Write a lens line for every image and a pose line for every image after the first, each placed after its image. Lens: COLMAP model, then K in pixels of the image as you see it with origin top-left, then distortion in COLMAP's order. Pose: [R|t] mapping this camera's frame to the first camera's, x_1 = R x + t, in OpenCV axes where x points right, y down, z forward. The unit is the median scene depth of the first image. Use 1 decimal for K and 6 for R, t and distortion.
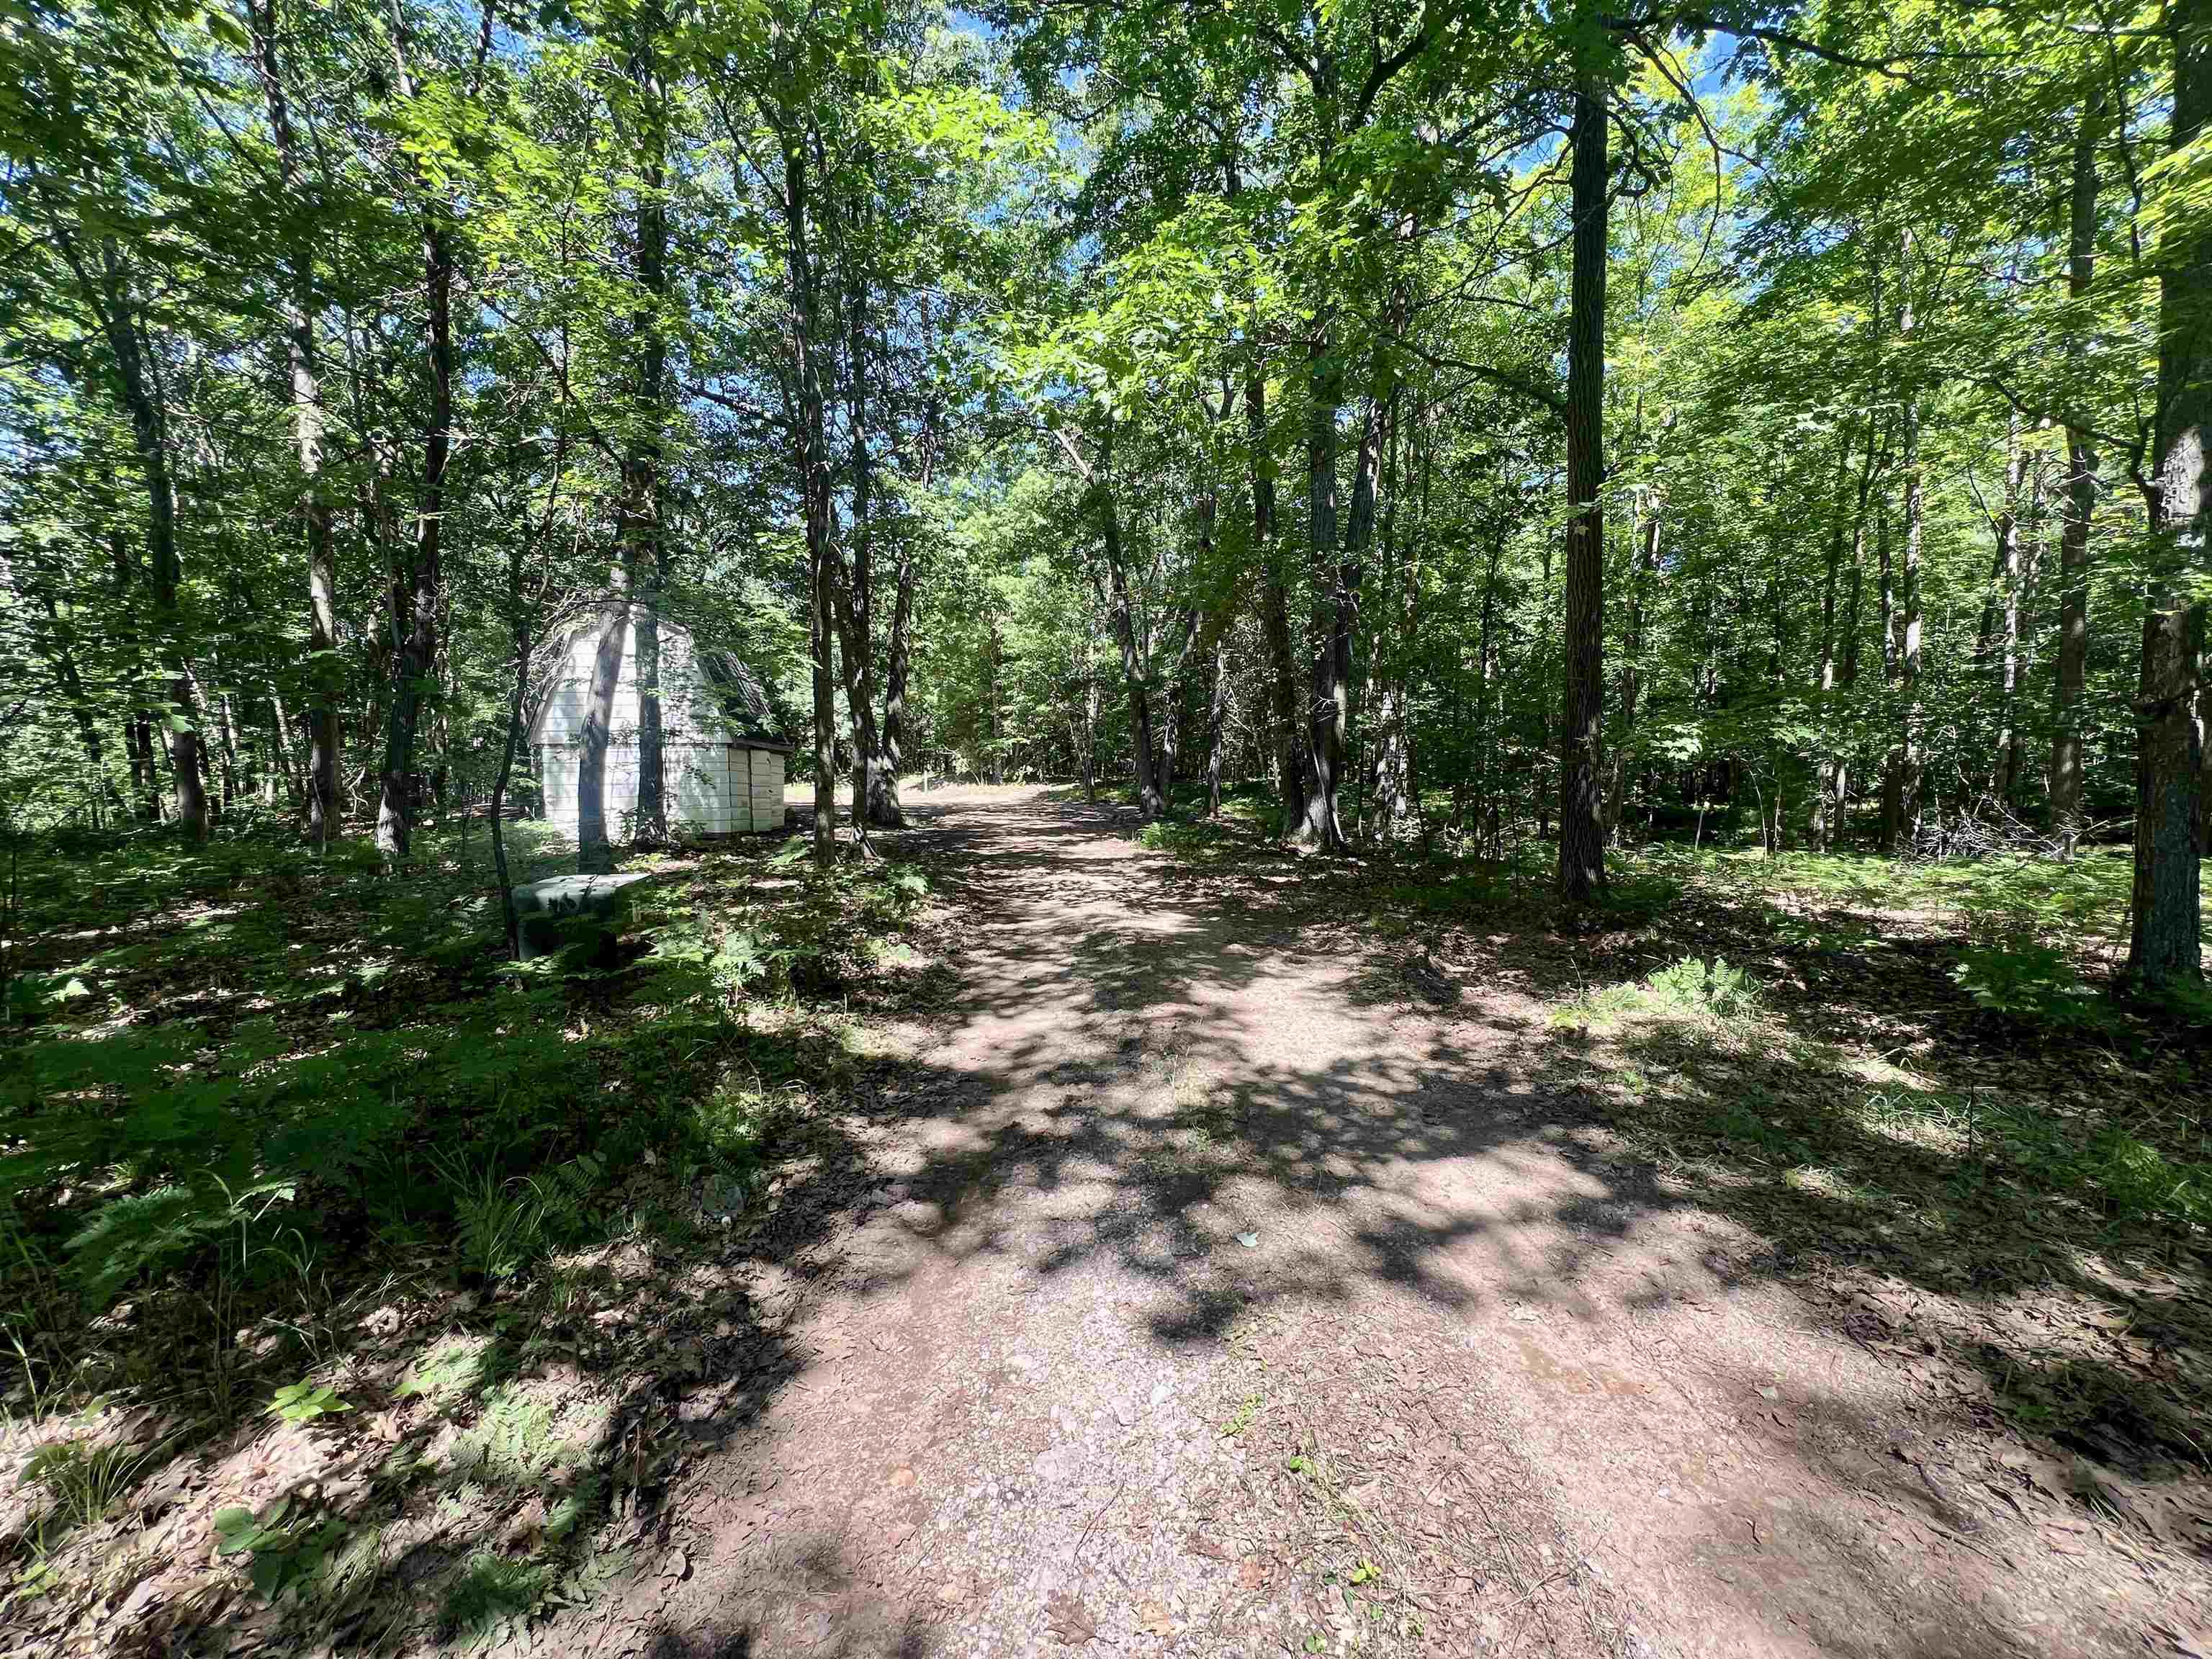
lens RADIAL K [[886.0, 0, 1107.3], [0, 886.0, 830.3], [0, 0, 1]] dist [0.000443, -0.000027]
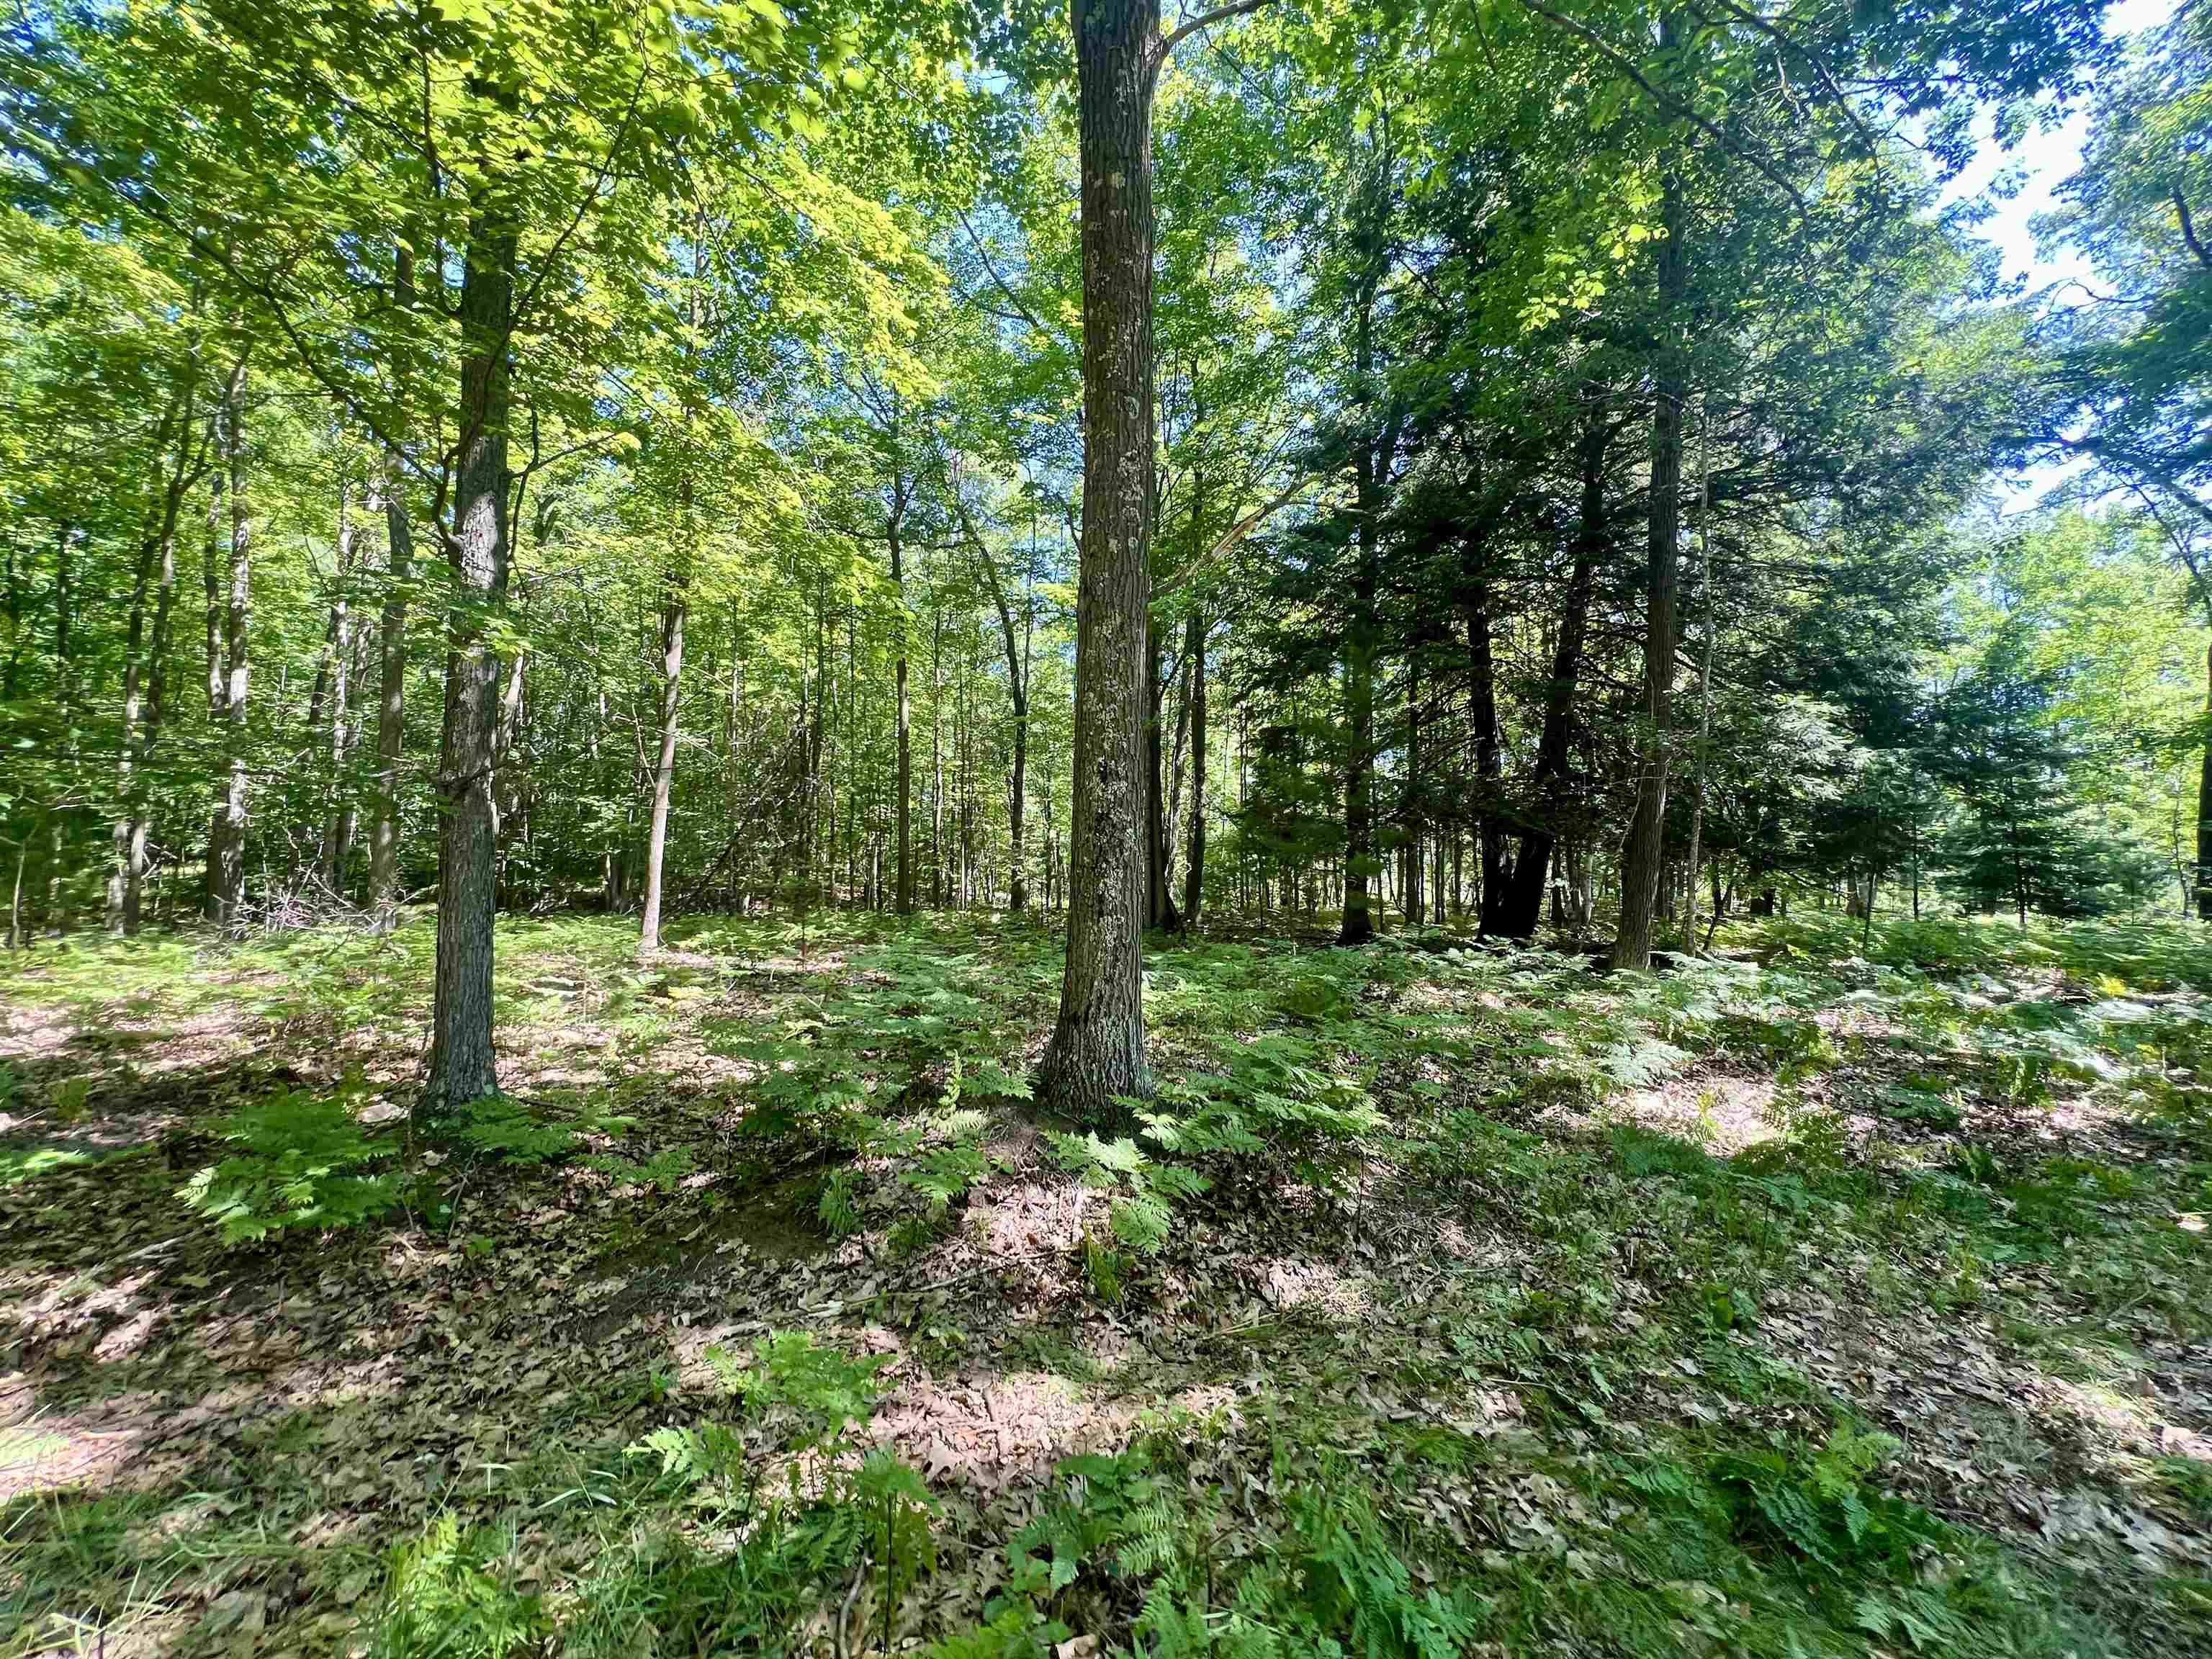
lens RADIAL K [[886.0, 0, 1105.8], [0, 886.0, 836.5], [0, 0, 1]] dist [0.000443, -0.000027]
pose [[0.069261, 0.036711, 0.996923, 0.089538], [0.023920, 0.998974, -0.038449, -0.009791], [-0.997312, 0.026509, 0.068312, 0.075669]]
